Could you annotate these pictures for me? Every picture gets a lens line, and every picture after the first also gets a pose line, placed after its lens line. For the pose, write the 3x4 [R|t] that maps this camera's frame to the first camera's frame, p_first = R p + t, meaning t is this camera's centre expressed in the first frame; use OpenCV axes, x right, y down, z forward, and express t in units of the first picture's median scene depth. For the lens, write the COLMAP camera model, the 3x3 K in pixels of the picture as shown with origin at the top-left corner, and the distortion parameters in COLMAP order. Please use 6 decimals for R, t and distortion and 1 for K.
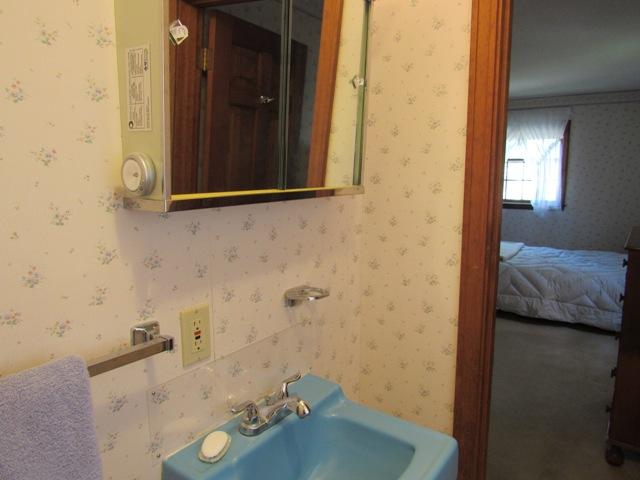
lens RADIAL K [[456.4, 0, 320.0], [0, 456.4, 240.0], [0, 0, 1]] dist [-0.028632, 0.006920]
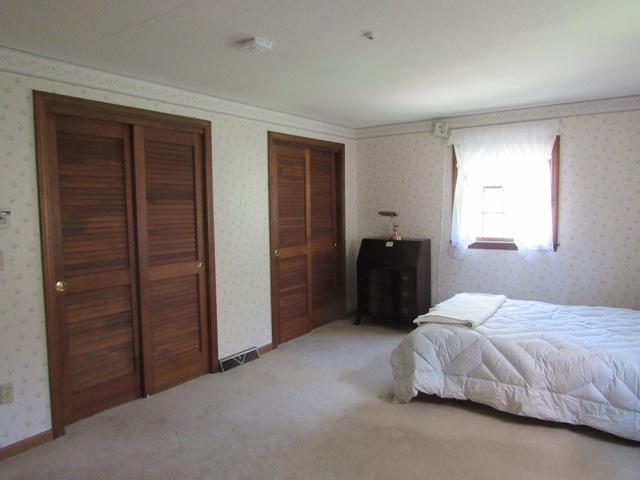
lens RADIAL K [[456.4, 0, 320.0], [0, 456.4, 240.0], [0, 0, 1]] dist [-0.028632, 0.006920]
pose [[0.999906, -0.013592, 0.001511, 0.176593], [0.013666, 0.997227, -0.073153, -0.043606], [-0.000512, 0.073167, 0.997320, 0.301451]]
